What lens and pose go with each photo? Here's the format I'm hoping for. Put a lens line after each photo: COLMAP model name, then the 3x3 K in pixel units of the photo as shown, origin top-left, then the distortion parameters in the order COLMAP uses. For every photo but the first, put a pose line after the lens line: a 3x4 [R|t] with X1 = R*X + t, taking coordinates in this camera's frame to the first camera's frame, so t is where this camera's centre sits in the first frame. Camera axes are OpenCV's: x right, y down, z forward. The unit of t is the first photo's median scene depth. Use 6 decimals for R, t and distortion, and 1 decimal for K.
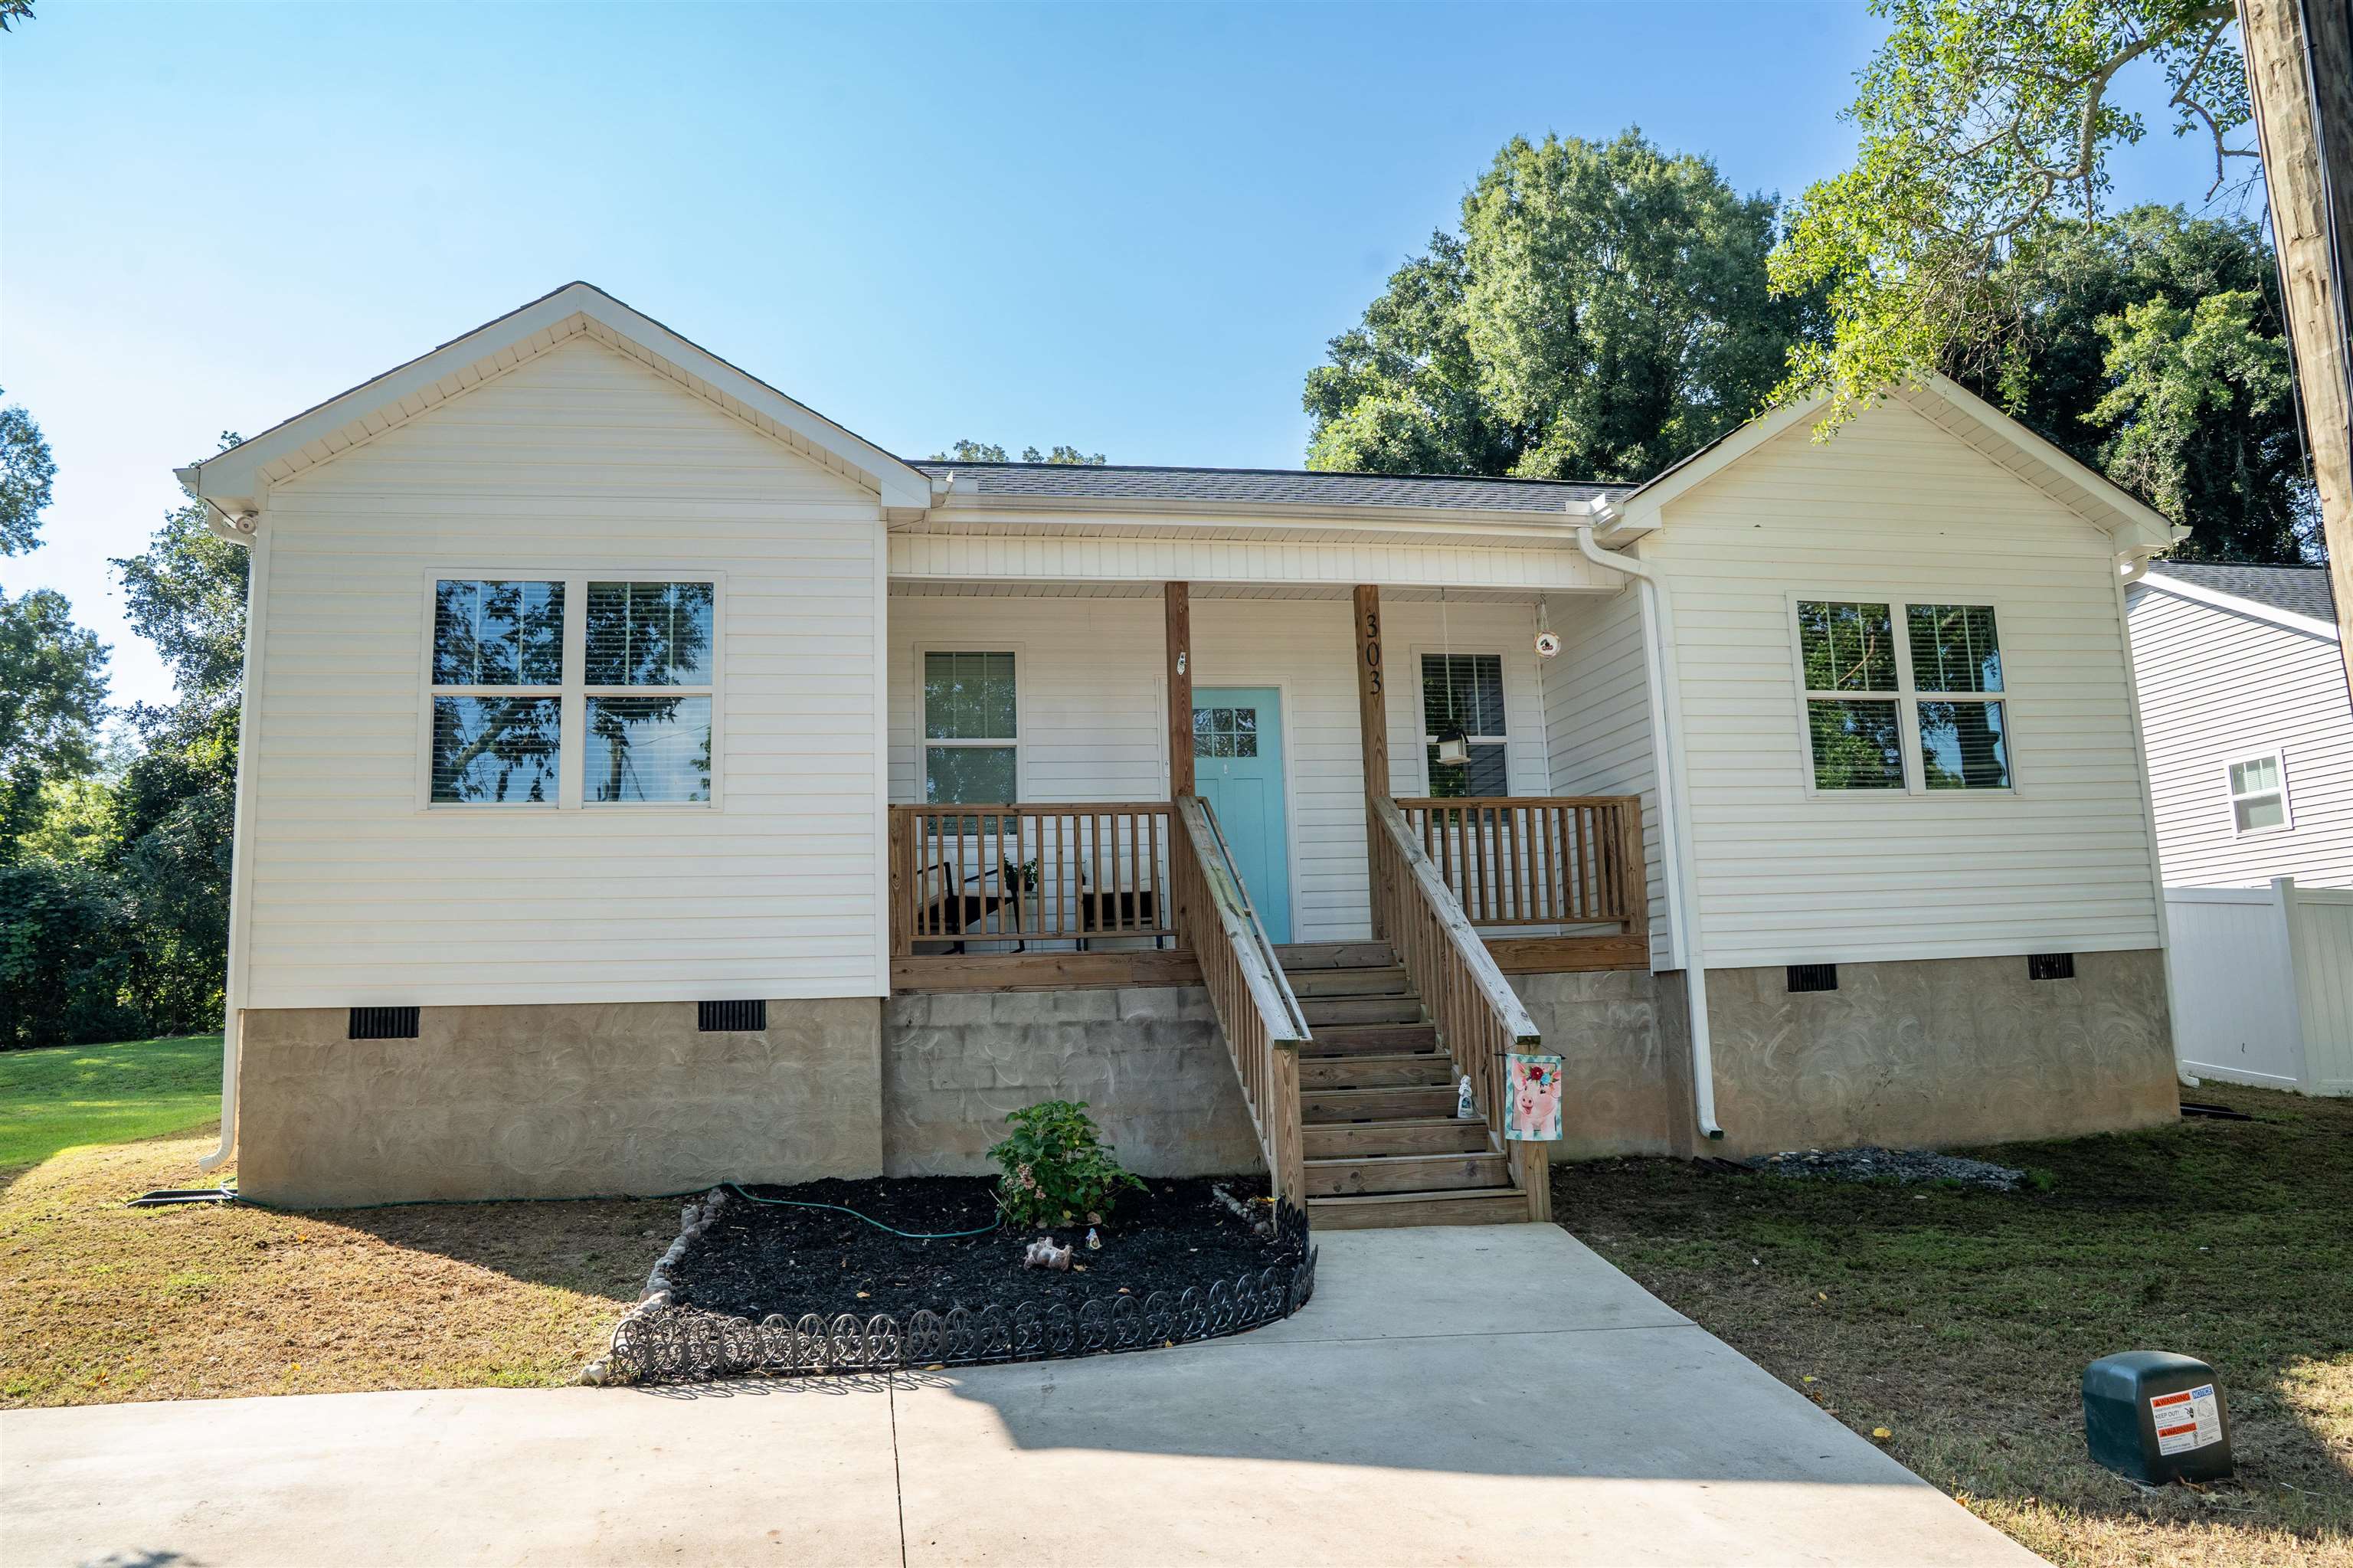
lens RADIAL K [[1636.3, 0, 1184.7], [0, 1636.3, 779.9], [0, 0, 1]] dist [-0.124108, 0.087532]
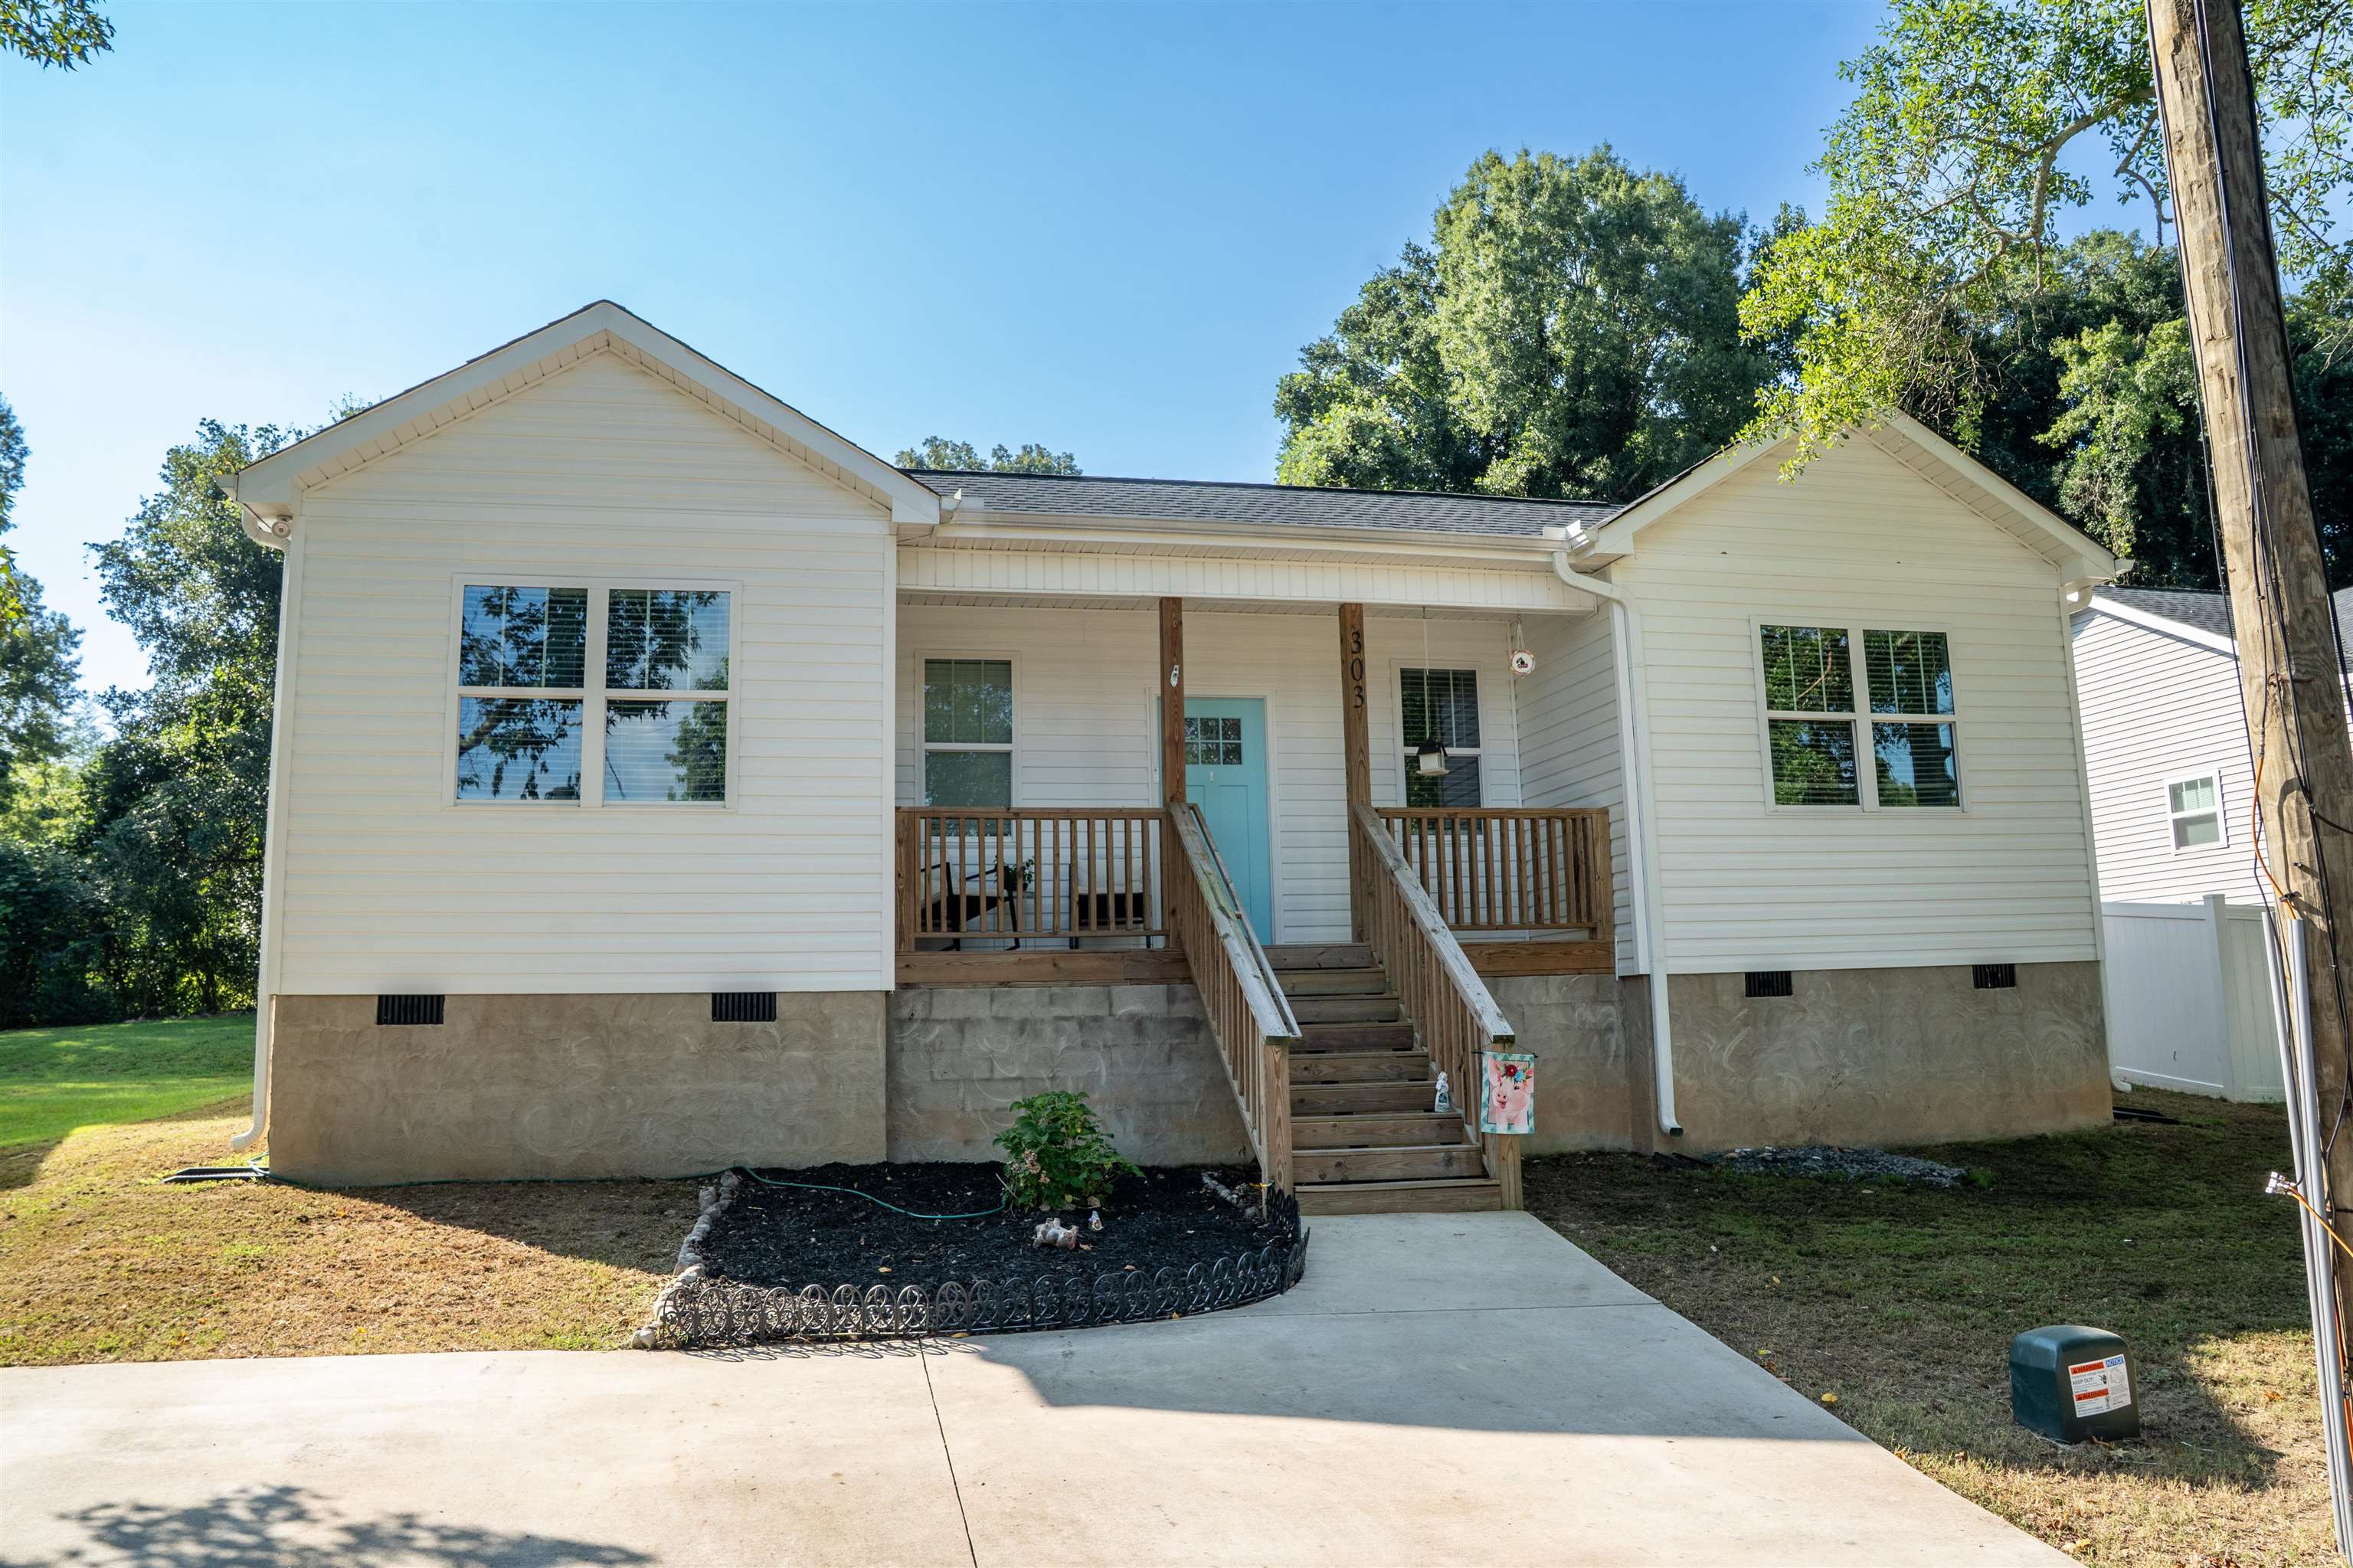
lens RADIAL K [[1633.0, 0, 1176.5], [0, 1633.0, 784.0], [0, 0, 1]] dist [-0.123425, 0.085160]
pose [[0.999687, 0.015316, 0.019784, -0.021032], [-0.015398, 0.999874, 0.003983, -0.006273], [-0.019720, -0.004286, 0.999796, -0.045678]]
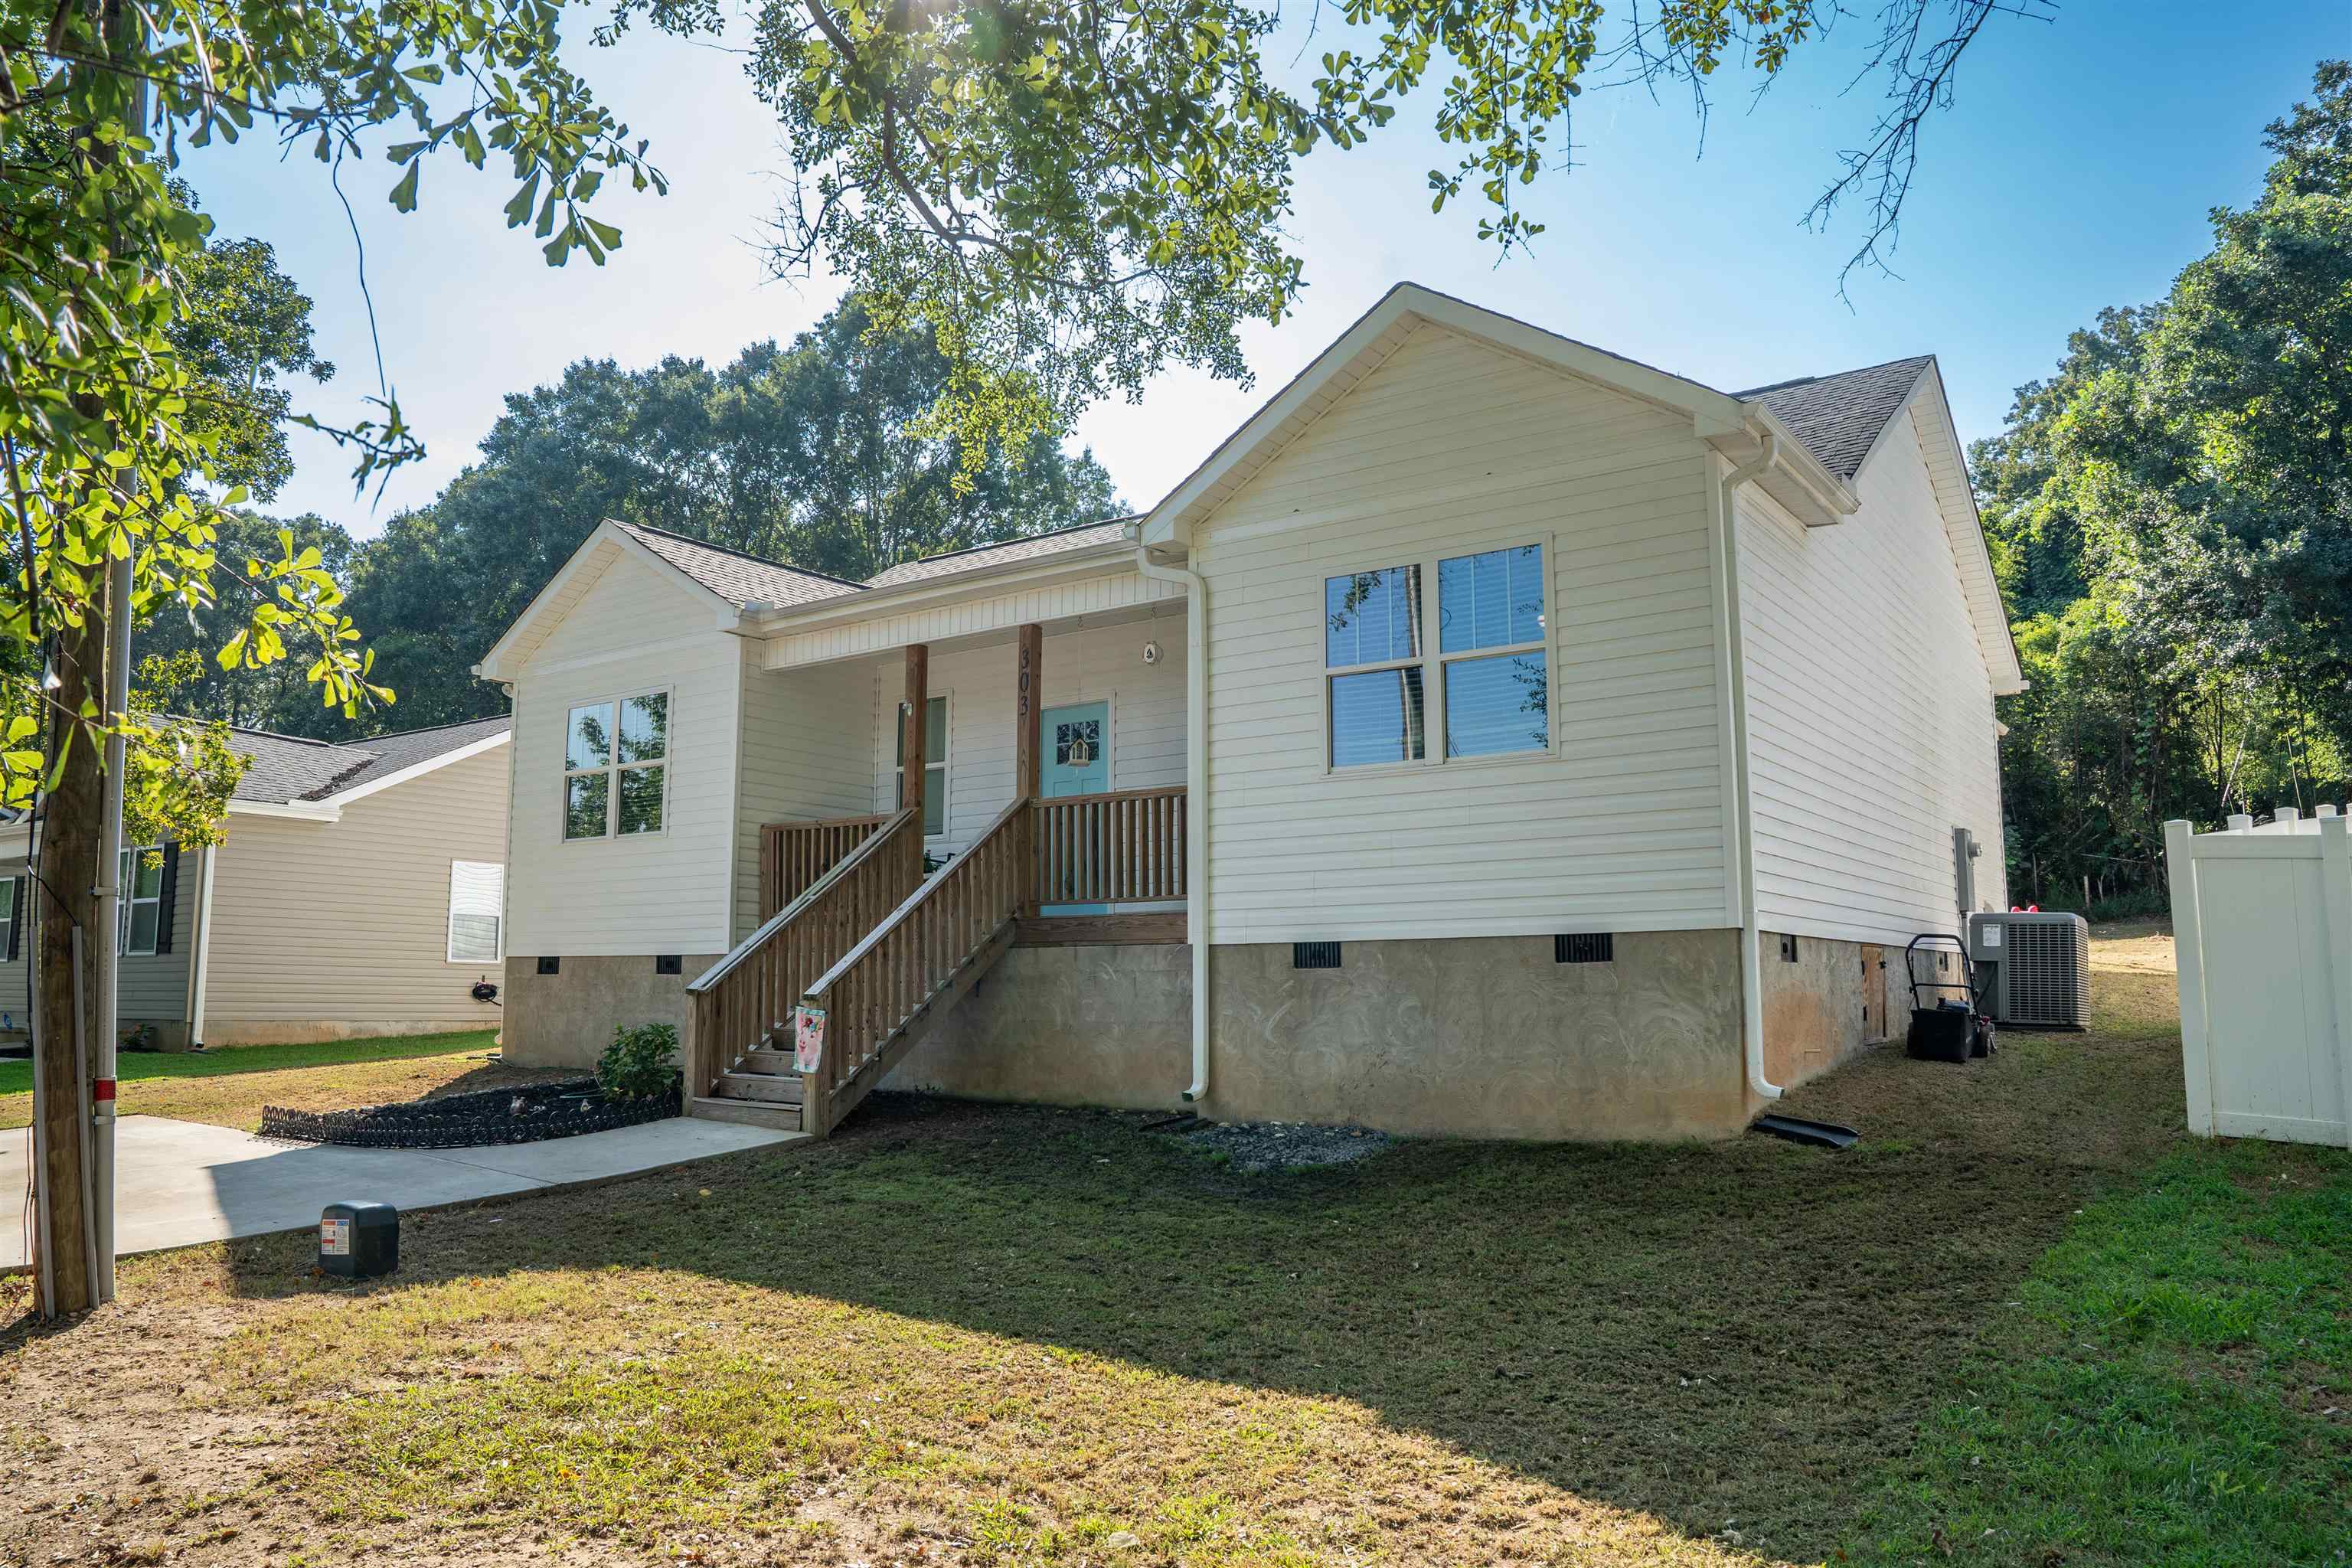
lens RADIAL K [[1638.1, 0, 1176.0], [0, 1638.1, 784.0], [0, 0, 1]] dist [-0.123353, 0.087999]
pose [[0.686162, -0.057475, -0.725174, 1.135431], [0.088172, 0.996095, 0.004481, 0.003564], [0.722085, -0.067015, 0.688551, 0.243990]]
